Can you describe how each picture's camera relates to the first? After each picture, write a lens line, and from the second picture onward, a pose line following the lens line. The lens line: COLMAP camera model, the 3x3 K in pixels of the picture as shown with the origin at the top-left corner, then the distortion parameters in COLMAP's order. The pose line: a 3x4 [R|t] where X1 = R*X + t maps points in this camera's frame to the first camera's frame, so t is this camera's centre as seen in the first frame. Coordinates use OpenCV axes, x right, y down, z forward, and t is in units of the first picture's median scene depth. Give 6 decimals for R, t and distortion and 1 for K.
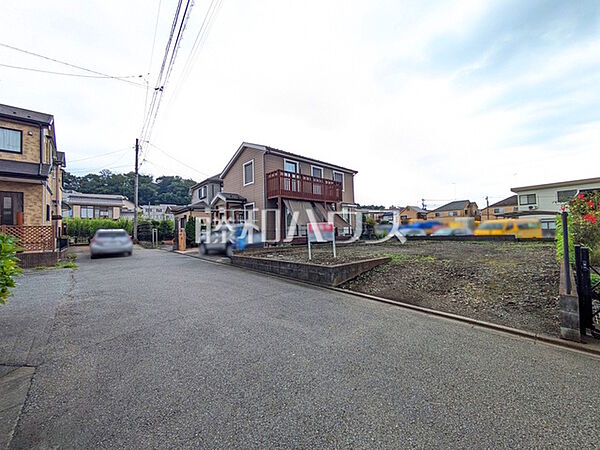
lens RADIAL K [[236.8, 0, 300.0], [0, 236.8, 225.0], [0, 0, 1]] dist [-0.000658, 0.000397]
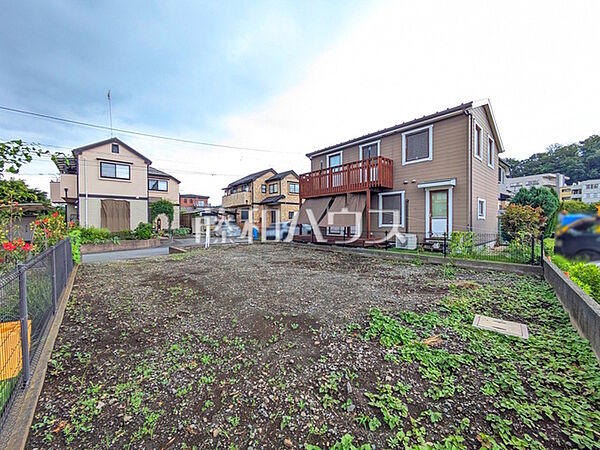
lens RADIAL K [[236.8, 0, 300.0], [0, 236.8, 225.0], [0, 0, 1]] dist [-0.000658, 0.000397]
pose [[-0.009594, 0.019821, -0.999758, 0.858666], [0.026057, 0.999469, 0.019565, -0.011318], [0.999614, -0.025863, -0.010105, 0.823694]]
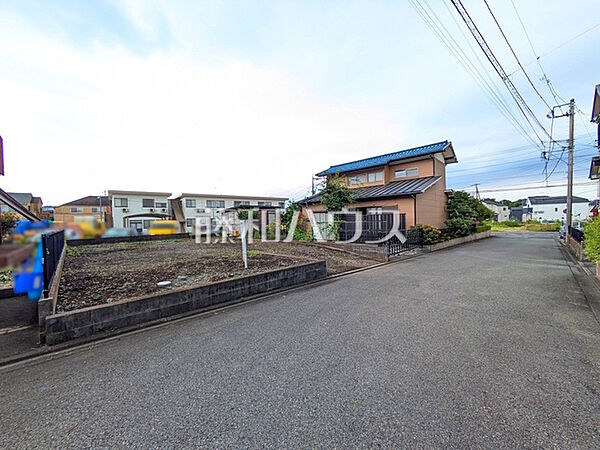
lens RADIAL K [[237.0, 0, 299.1], [0, 237.0, 218.0], [0, 0, 1]] dist [0.000223, 0.000276]
pose [[-0.027191, 0.036595, 0.998960, -0.356826], [-0.005246, 0.999311, -0.036750, 0.005164], [-0.999616, -0.006240, -0.026980, 0.404699]]
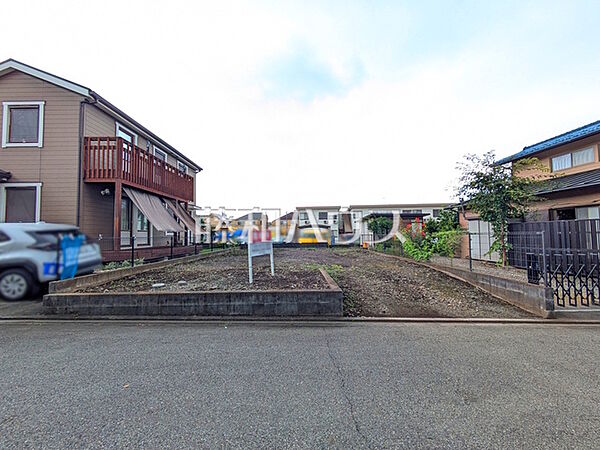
lens RADIAL K [[236.8, 0, 300.0], [0, 236.8, 225.0], [0, 0, 1]] dist [-0.000658, 0.000397]
pose [[0.663749, 0.048420, 0.746386, -0.183039], [-0.027743, 0.998810, -0.040123, 0.001070], [-0.747440, 0.005925, 0.664303, 0.208779]]
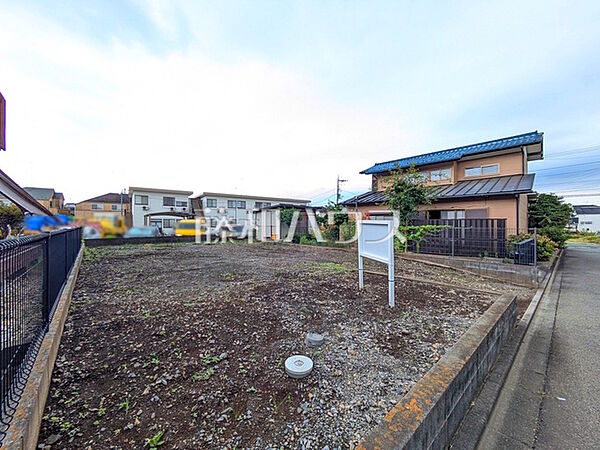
lens RADIAL K [[236.8, 0, 300.0], [0, 236.8, 225.0], [0, 0, 1]] dist [-0.000658, 0.000397]
pose [[0.016065, 0.022801, 0.999611, -0.186871], [-0.035717, 0.999115, -0.022216, 0.007164], [-0.999233, -0.035346, 0.016865, 0.554985]]
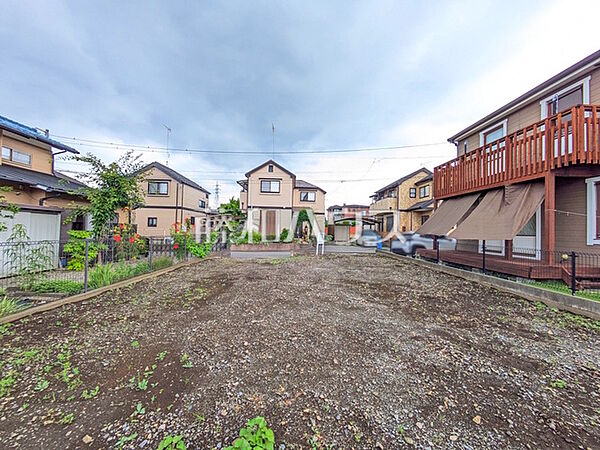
lens RADIAL K [[236.8, 0, 300.0], [0, 236.8, 225.0], [0, 0, 1]] dist [-0.000658, 0.000397]
pose [[-0.647786, -0.025781, -0.761386, 0.699181], [-0.004823, 0.999546, -0.029742, -0.002132], [0.761807, -0.015594, -0.647616, 0.961509]]
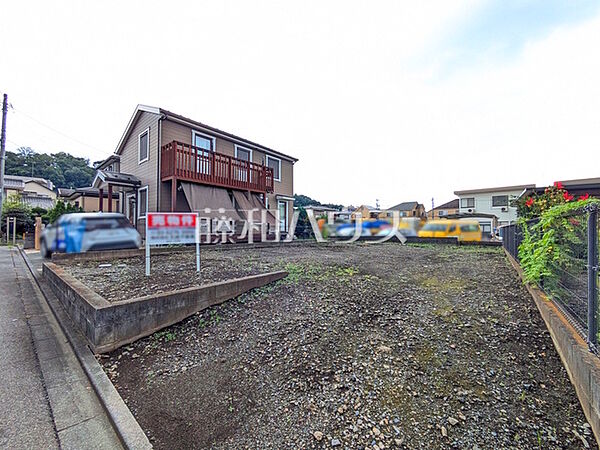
lens RADIAL K [[236.8, 0, 300.0], [0, 236.8, 225.0], [0, 0, 1]] dist [-0.000658, 0.000397]
pose [[0.987010, 0.030098, 0.157813, 0.149240], [-0.032457, 0.999396, 0.012389, 0.001632], [-0.157345, -0.017350, 0.987391, 0.178191]]
